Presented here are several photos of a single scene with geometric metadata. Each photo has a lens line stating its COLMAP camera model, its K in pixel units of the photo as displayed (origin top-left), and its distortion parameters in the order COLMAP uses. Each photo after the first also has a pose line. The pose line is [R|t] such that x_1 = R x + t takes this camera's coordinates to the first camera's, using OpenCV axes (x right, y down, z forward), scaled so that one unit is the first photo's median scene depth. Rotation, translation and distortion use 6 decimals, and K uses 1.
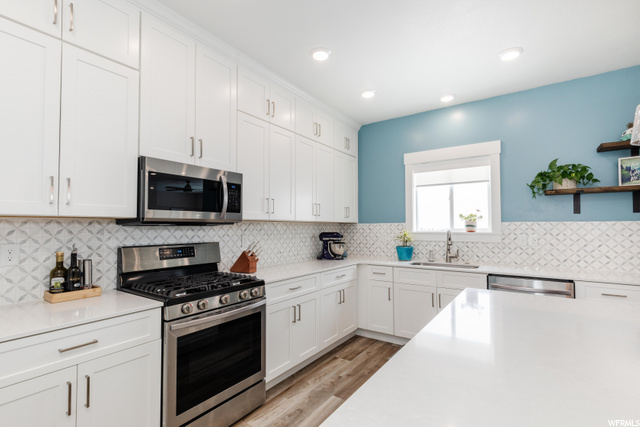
lens RADIAL K [[297.0, 0, 317.8], [0, 297.0, 217.7], [0, 0, 1]] dist [0.001044, -0.000057]
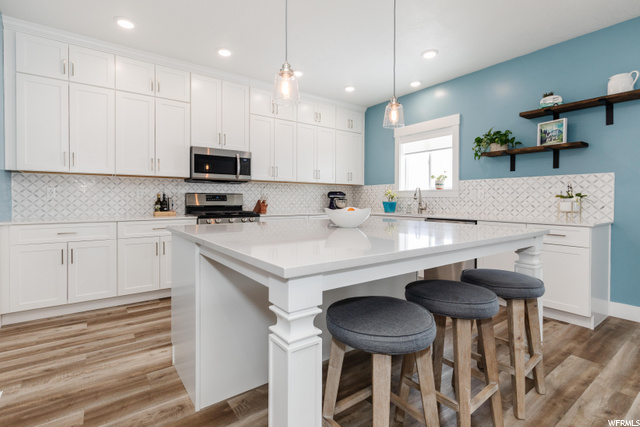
lens RADIAL K [[287.8, 0, 320.9], [0, 287.8, 198.6], [0, 0, 1]] dist [0.000047, 0.000020]
pose [[0.956013, -0.001289, -0.293320, 0.477461], [0.009843, 0.999568, 0.027690, 0.058555], [0.293158, -0.029359, 0.955613, -0.358020]]
